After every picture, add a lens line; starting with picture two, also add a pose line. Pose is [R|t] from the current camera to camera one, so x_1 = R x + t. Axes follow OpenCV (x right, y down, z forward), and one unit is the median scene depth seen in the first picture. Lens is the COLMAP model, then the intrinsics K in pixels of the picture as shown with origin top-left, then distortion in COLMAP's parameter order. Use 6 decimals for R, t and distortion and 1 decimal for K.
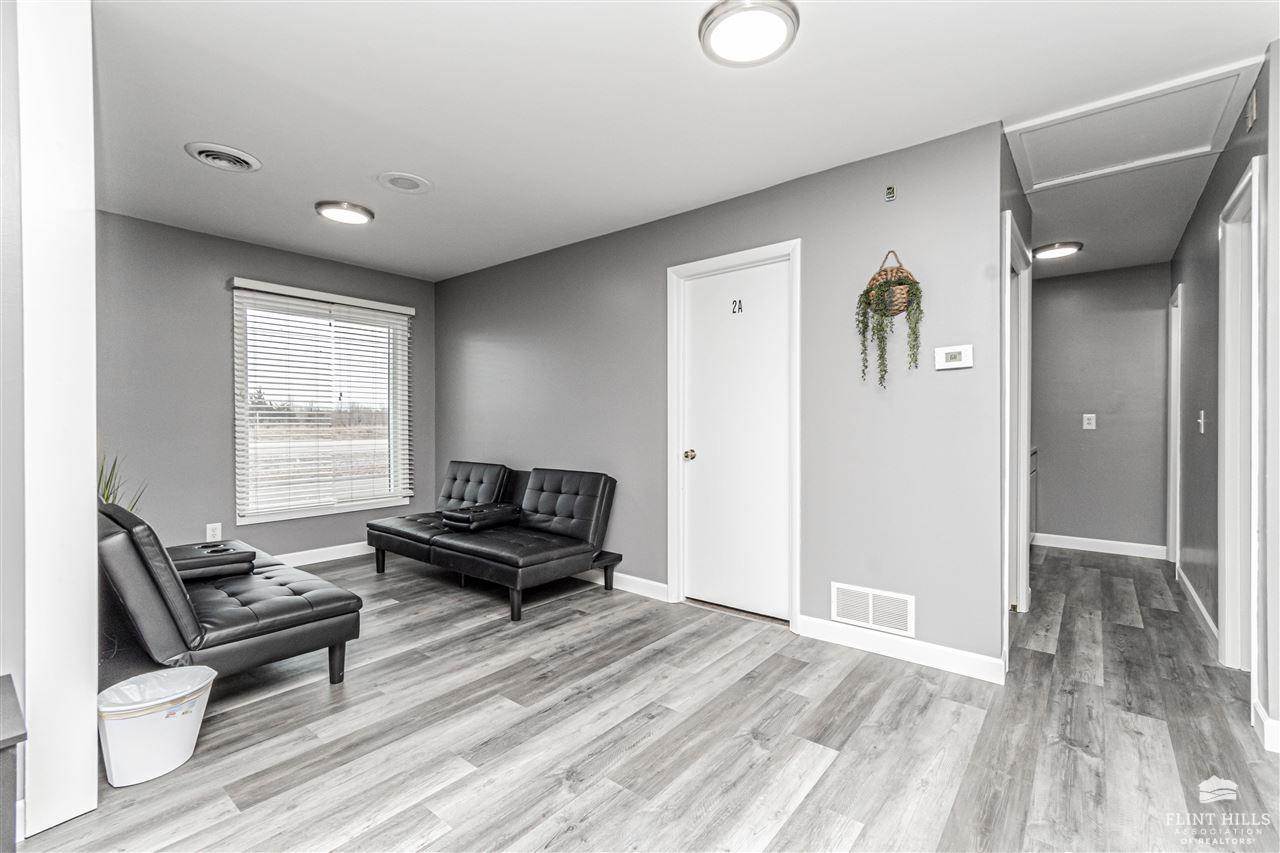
lens RADIAL K [[564.6, 0, 640.0], [0, 564.6, 426.9], [0, 0, 1]] dist [-0.000074, -0.001261]
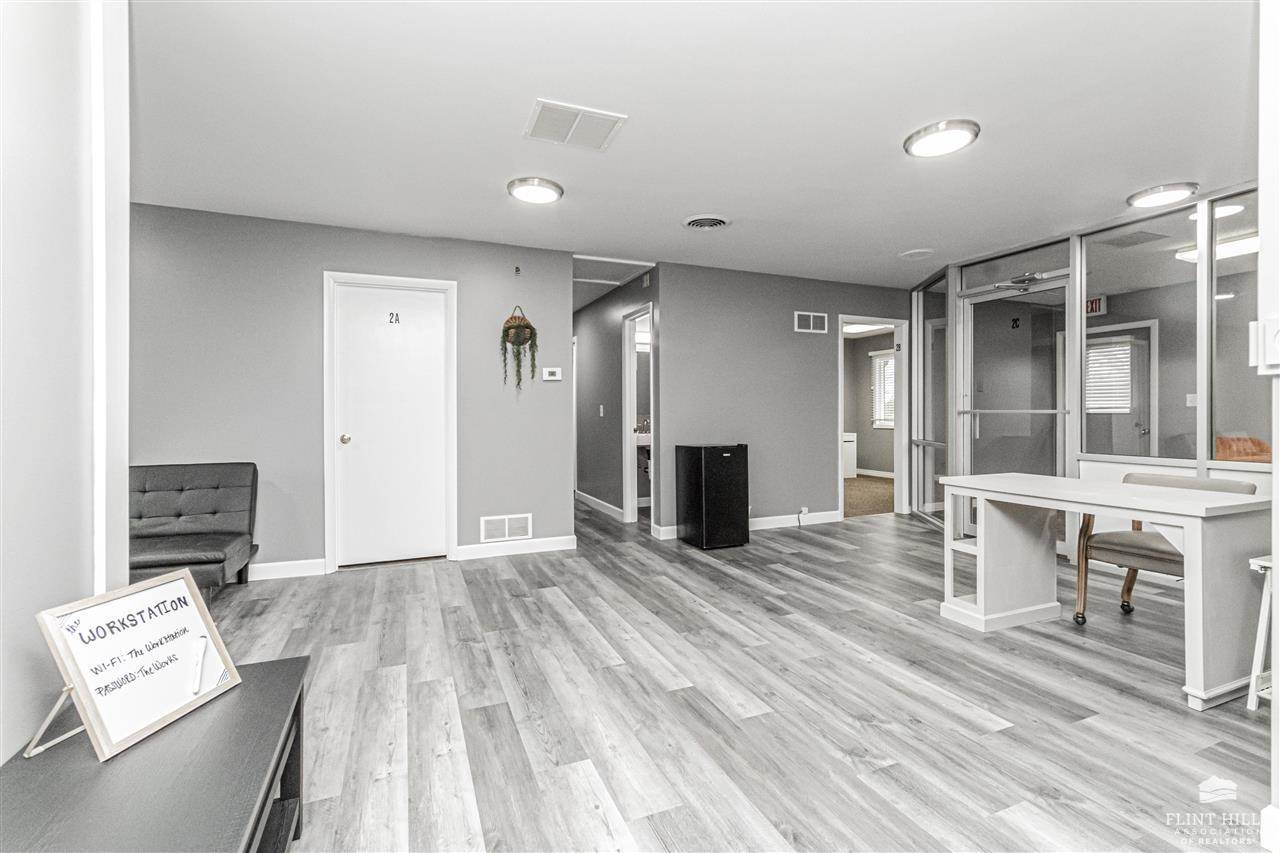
lens RADIAL K [[564.6, 0, 652.6], [0, 564.6, 424.9], [0, 0, 1]] dist [-0.000074, -0.001261]
pose [[0.461091, -0.018392, 0.887162, -0.890984], [0.012170, 0.999822, 0.014403, 0.015866], [-0.887269, 0.004156, 0.461233, -0.108207]]
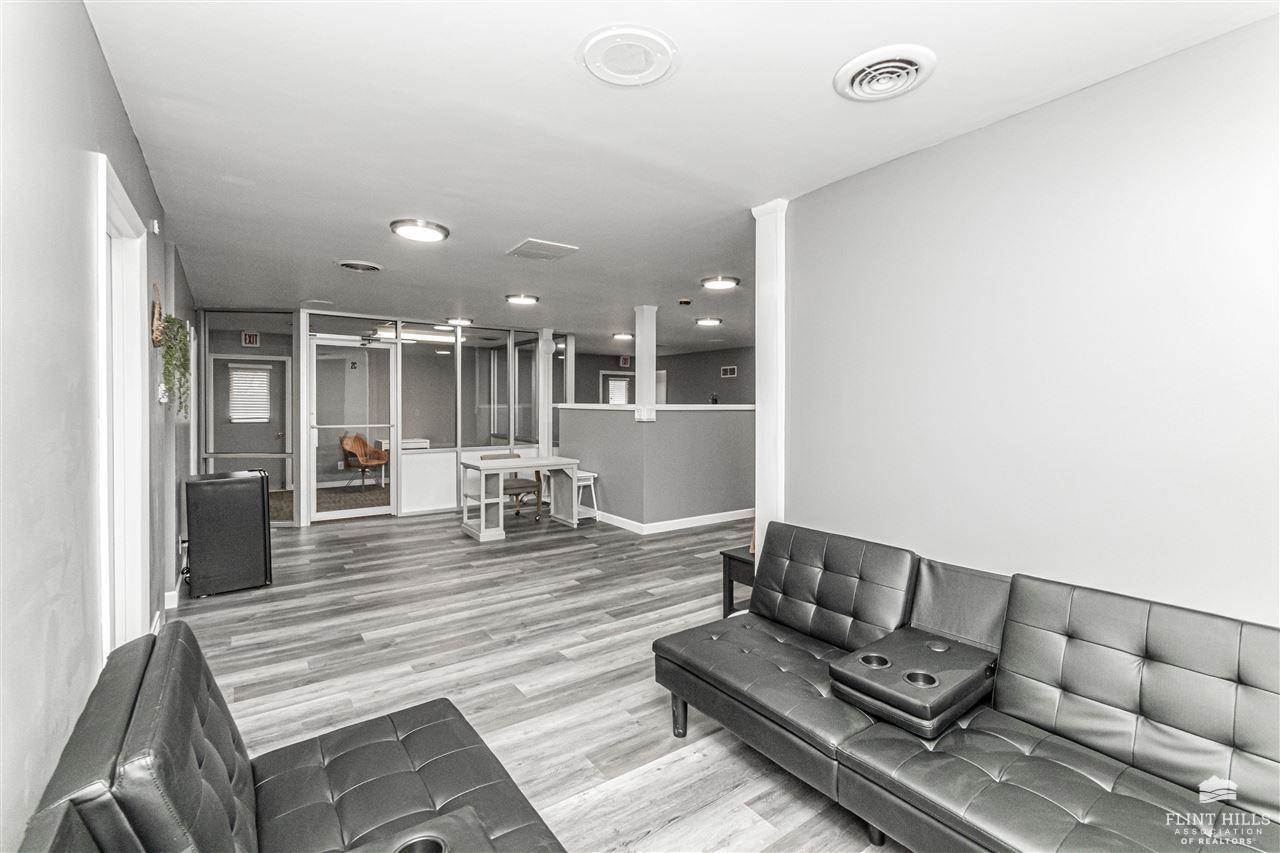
lens RADIAL K [[564.6, 0, 629.2], [0, 564.6, 416.2], [0, 0, 1]] dist [-0.000074, -0.001261]
pose [[-0.961613, -0.005376, 0.274358, -0.696397], [0.001713, 0.999671, 0.025590, -0.096829], [-0.274405, 0.025078, -0.961287, 1.872342]]
